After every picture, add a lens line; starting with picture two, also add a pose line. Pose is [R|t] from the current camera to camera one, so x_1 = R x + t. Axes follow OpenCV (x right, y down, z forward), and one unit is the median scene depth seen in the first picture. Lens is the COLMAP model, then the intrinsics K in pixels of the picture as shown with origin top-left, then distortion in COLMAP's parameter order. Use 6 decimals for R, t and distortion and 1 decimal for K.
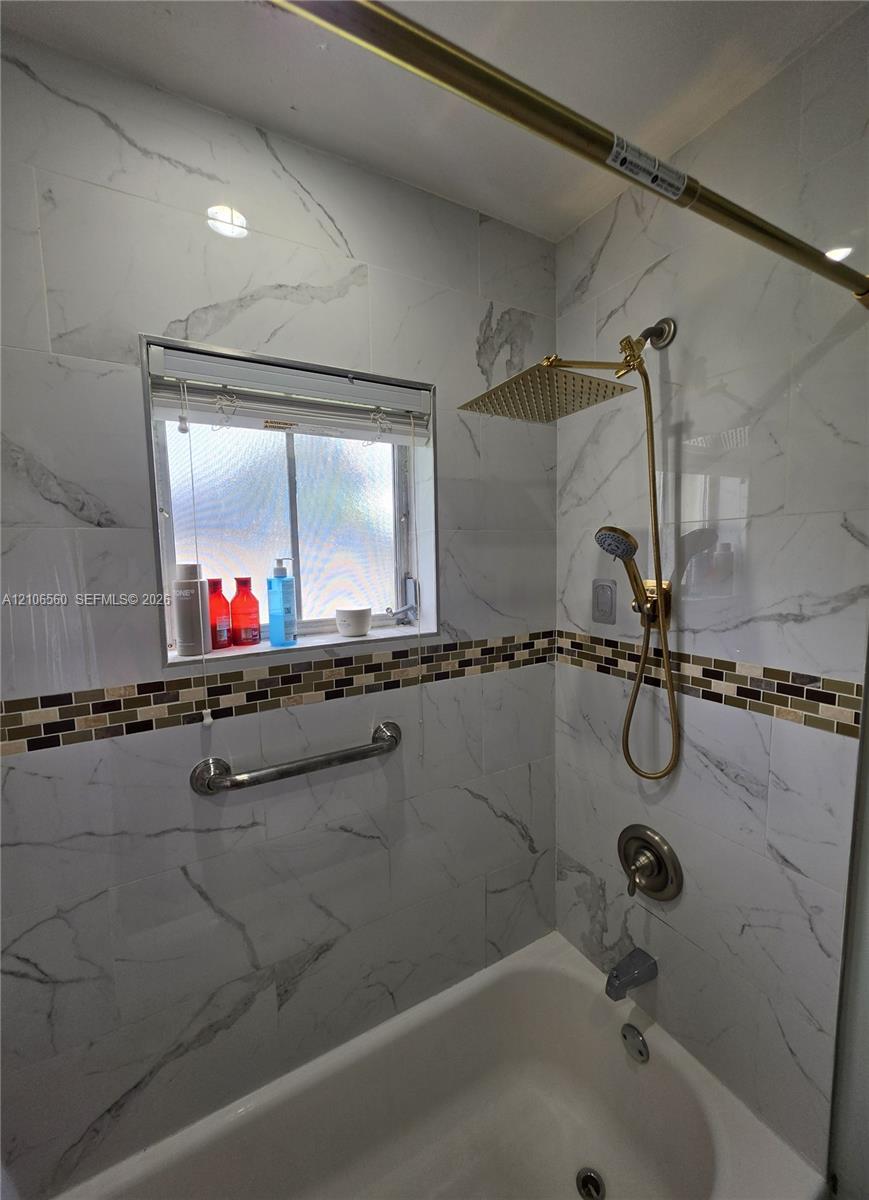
lens RADIAL K [[481.6, 0, 428.5], [0, 481.6, 602.2], [0, 0, 1]] dist [0.002780, -0.001004]
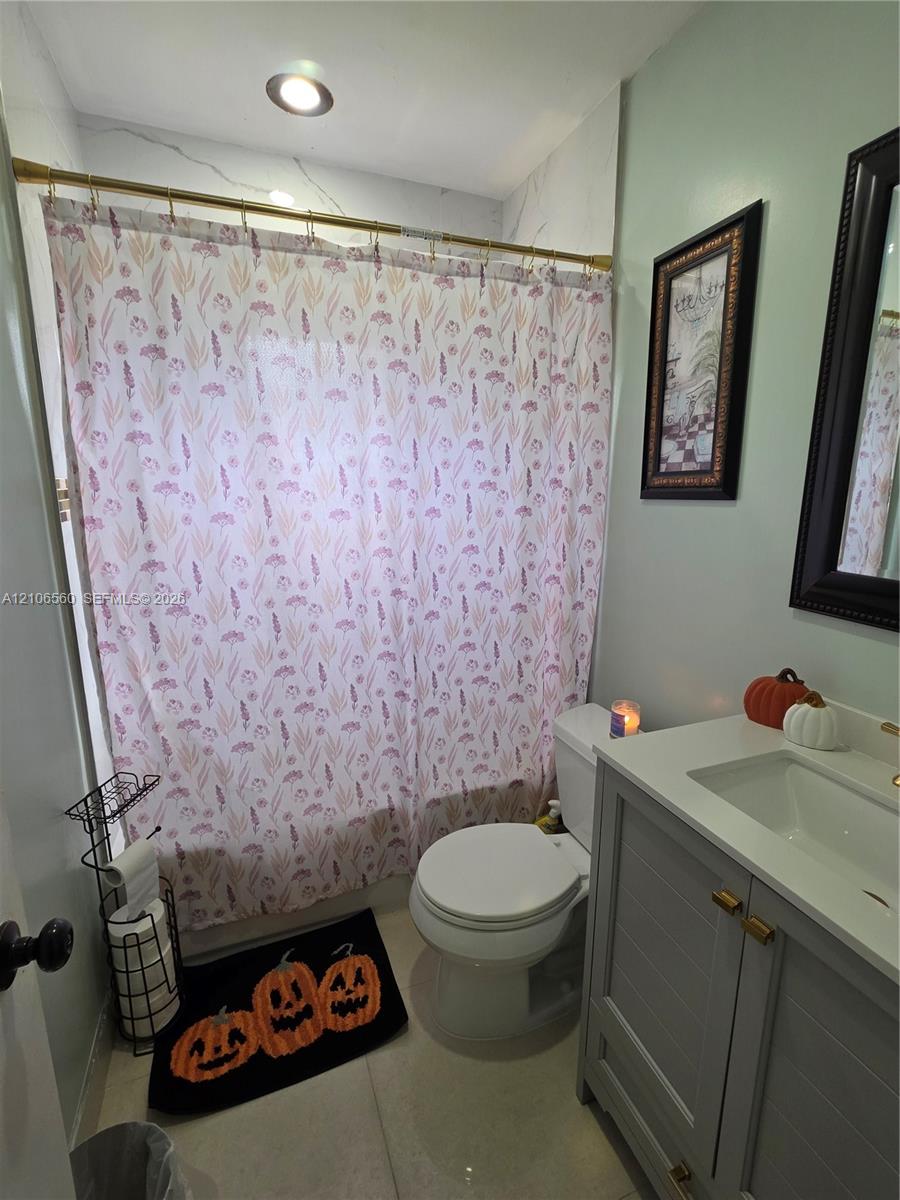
lens RADIAL K [[551.7, 0, 457.7], [0, 551.7, 598.1], [0, 0, 1]] dist [0.002057, 0.000598]
pose [[0.990538, 0.057595, -0.124568, 0.511535], [-0.044029, 0.993061, 0.109043, 0.313884], [0.129984, -0.102527, 0.986201, -0.943872]]
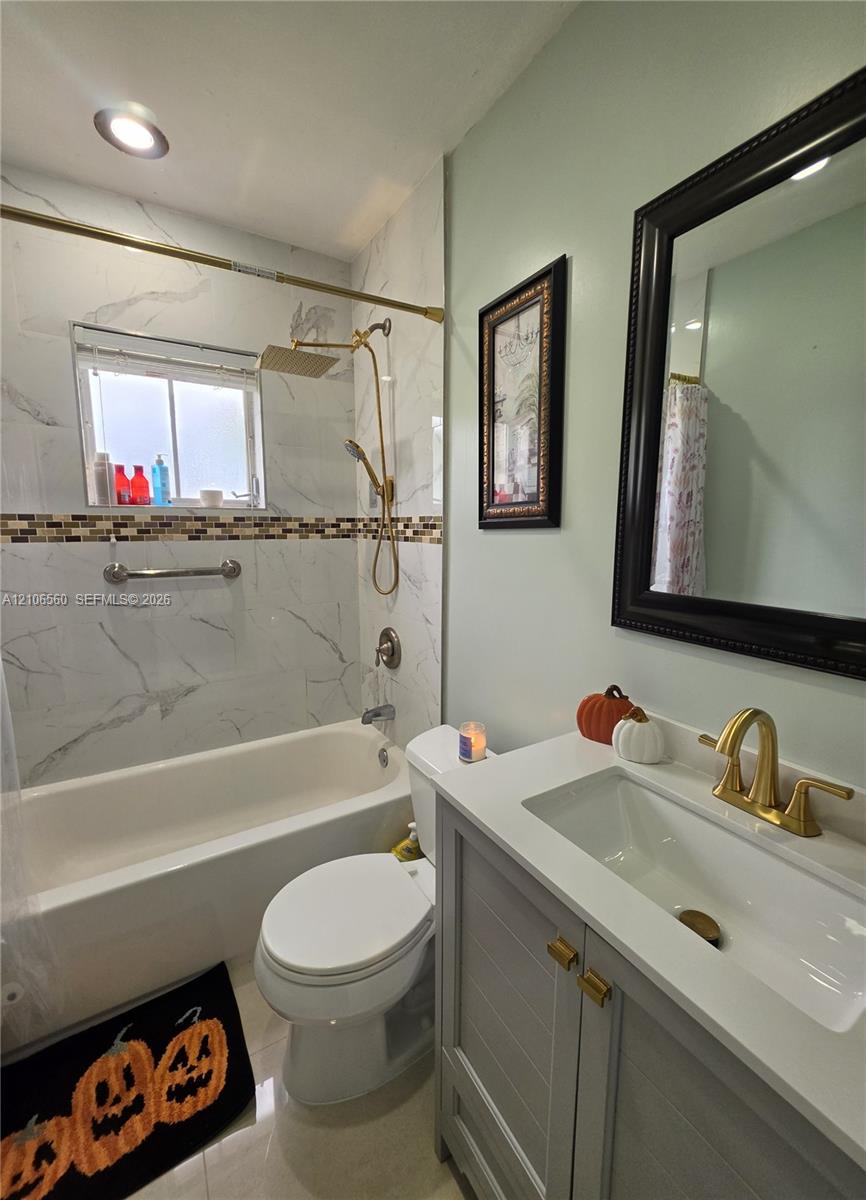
lens RADIAL K [[481.6, 0, 424.0], [0, 481.6, 596.5], [0, 0, 1]] dist [0.002780, -0.001004]
pose [[0.999366, 0.019242, 0.029948, 0.602399], [-0.020649, 0.998662, 0.047413, 0.320215], [-0.028996, -0.048001, 0.998426, -0.776010]]
